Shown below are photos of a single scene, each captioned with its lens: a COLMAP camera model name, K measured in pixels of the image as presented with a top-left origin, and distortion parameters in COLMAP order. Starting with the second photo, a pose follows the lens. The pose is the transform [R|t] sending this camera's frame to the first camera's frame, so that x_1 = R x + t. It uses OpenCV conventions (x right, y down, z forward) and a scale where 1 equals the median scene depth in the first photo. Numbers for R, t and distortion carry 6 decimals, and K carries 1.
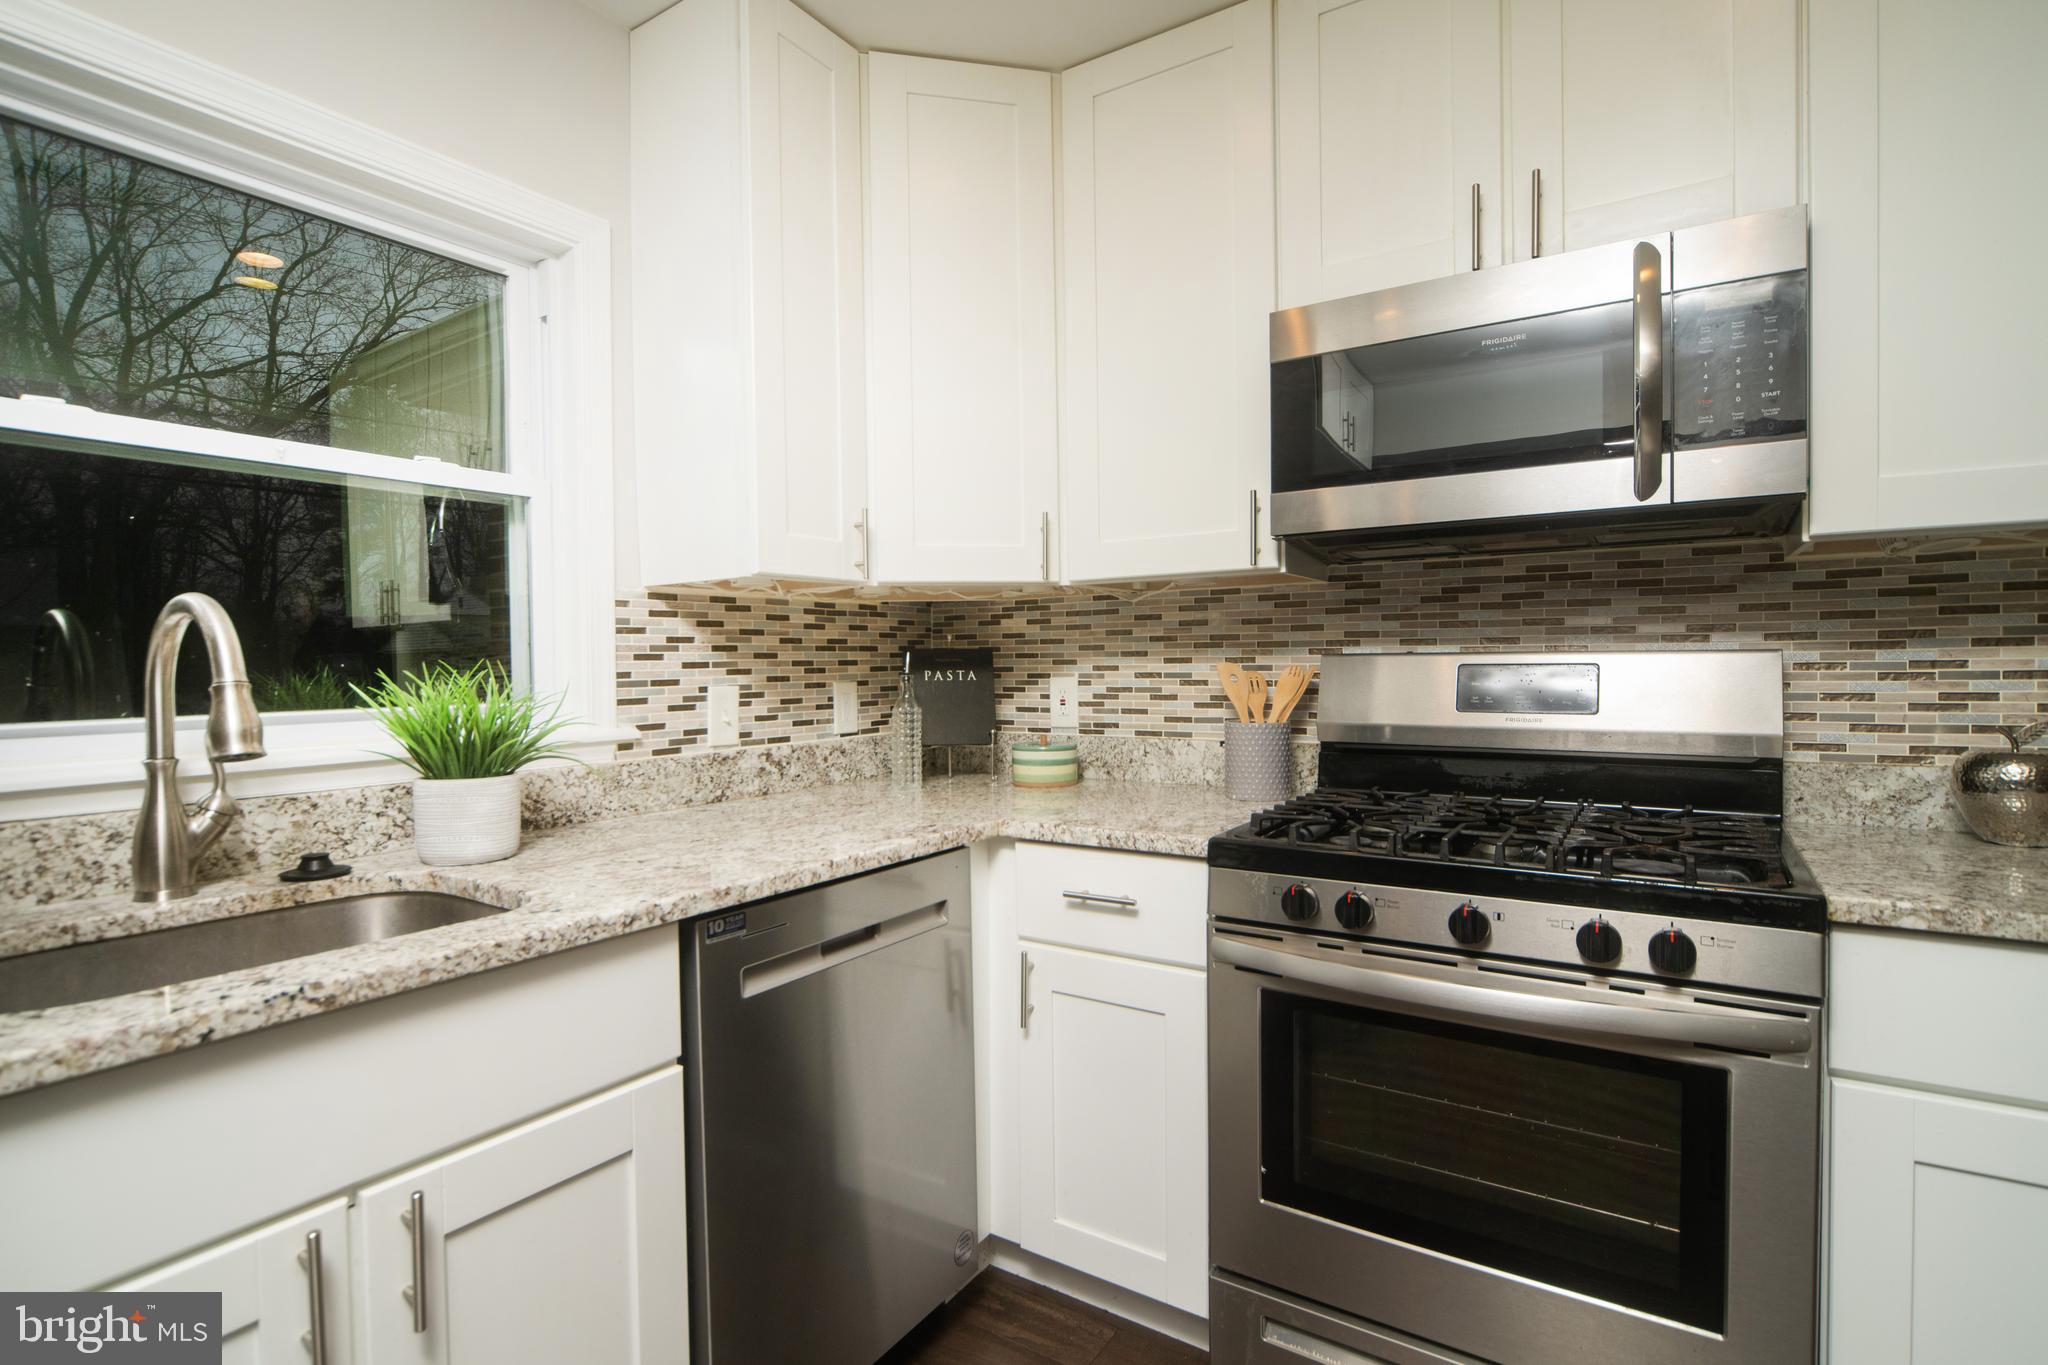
lens RADIAL K [[983.2, 0, 1029.1], [0, 983.2, 688.2], [0, 0, 1]] dist [-0.000506, 0.000173]
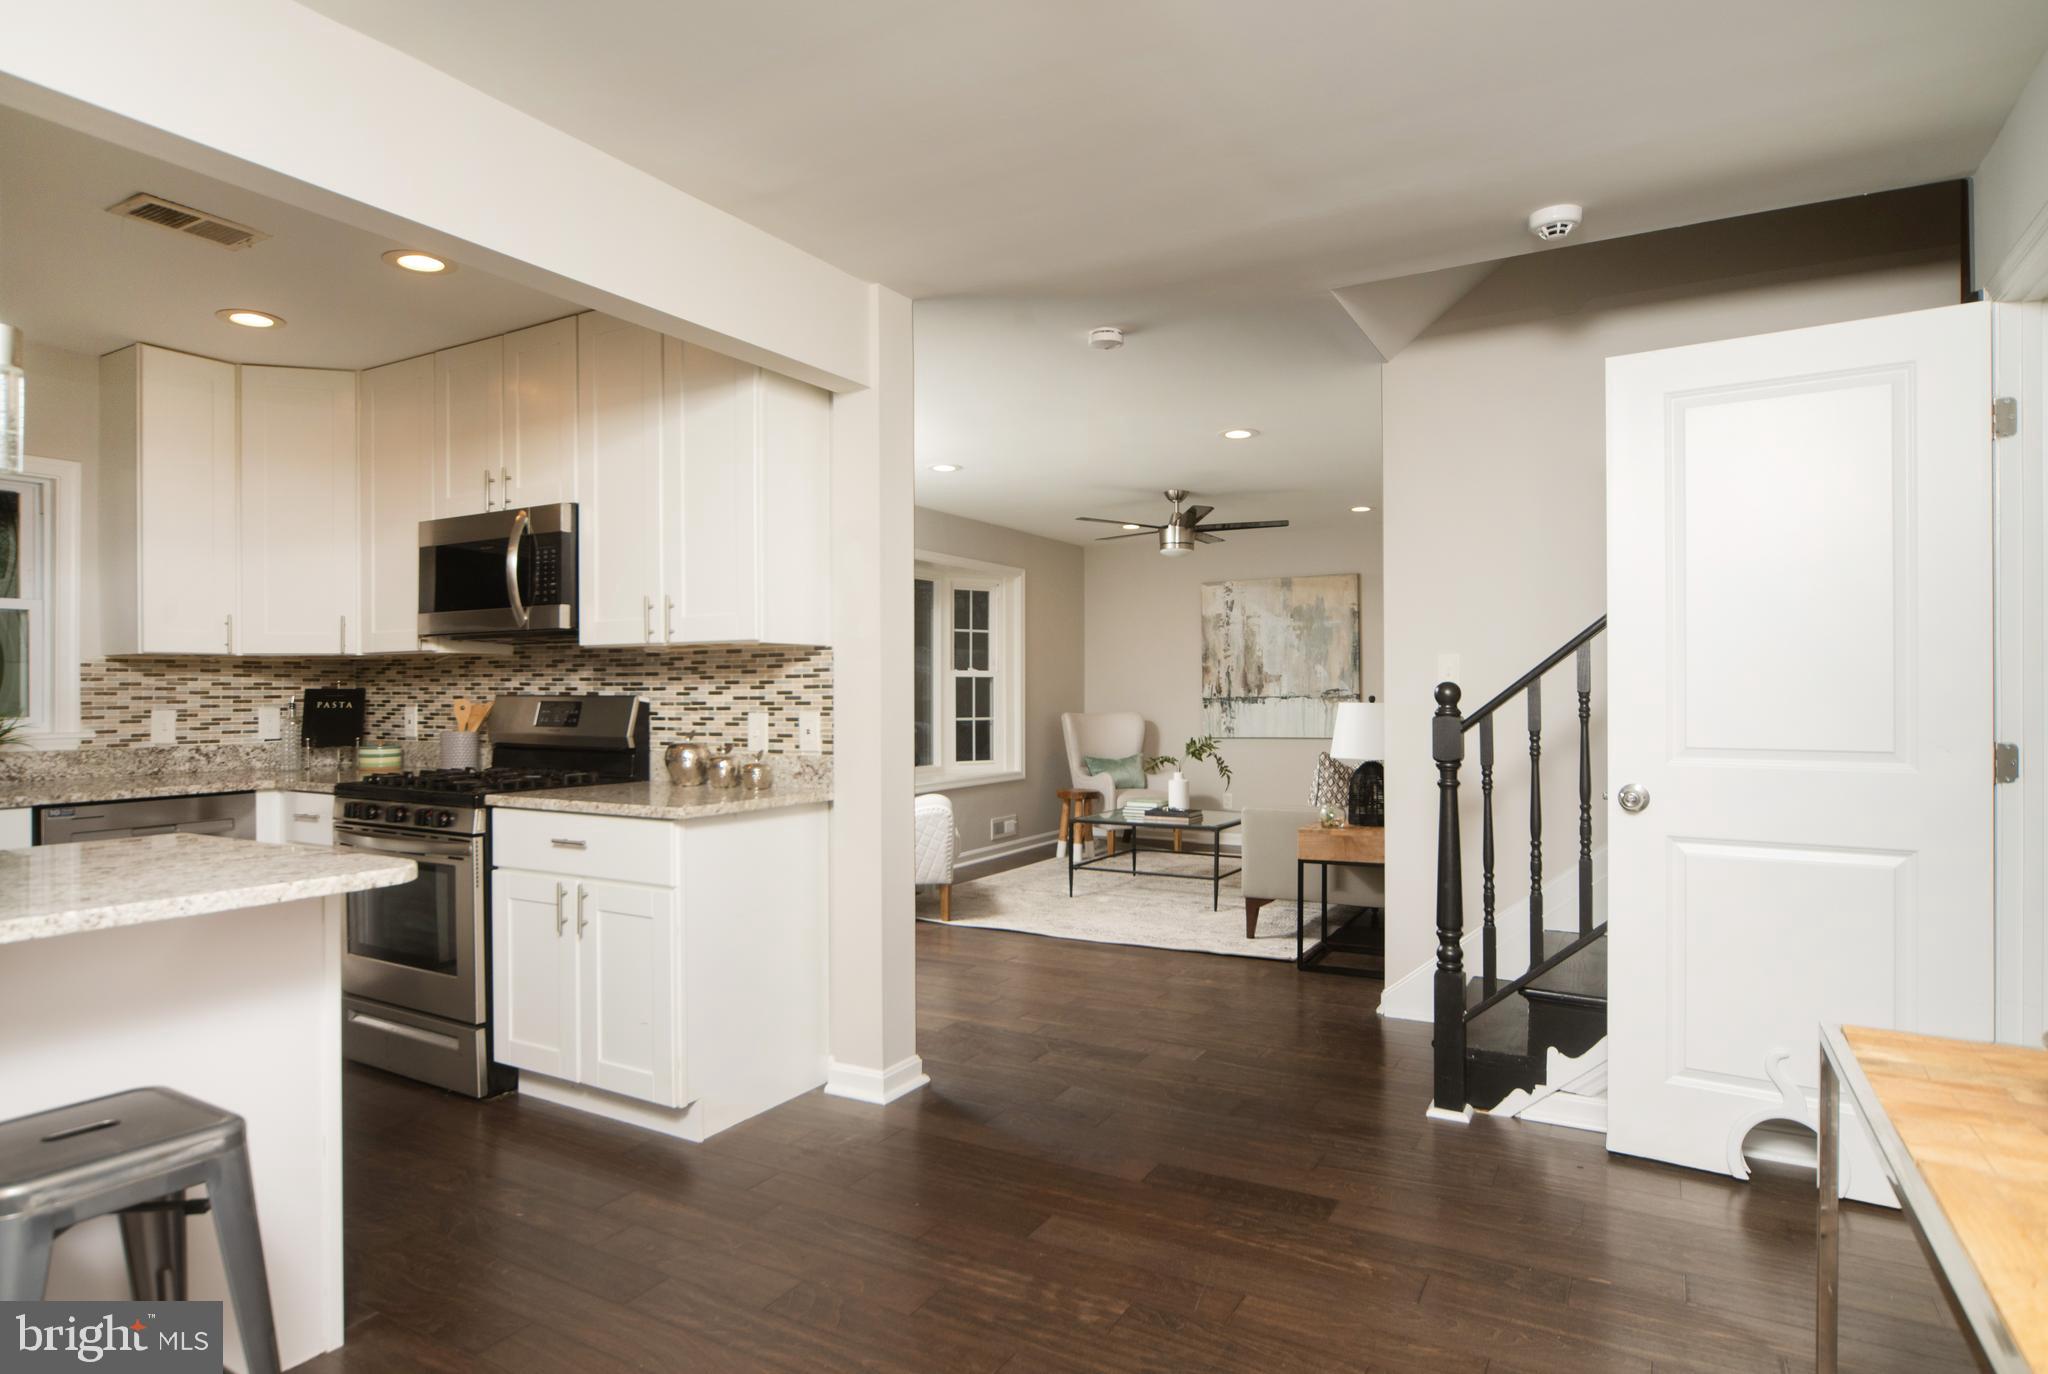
lens RADIAL K [[1114.2, 0, 998.8], [0, 1114.2, 694.4], [0, 0, 1]] dist [0.006700, 0.001880]
pose [[0.999266, 0.008247, 0.037422, 1.090008], [-0.007401, 0.999715, -0.022710, 0.004446], [-0.037599, 0.022417, 0.999041, -1.045329]]
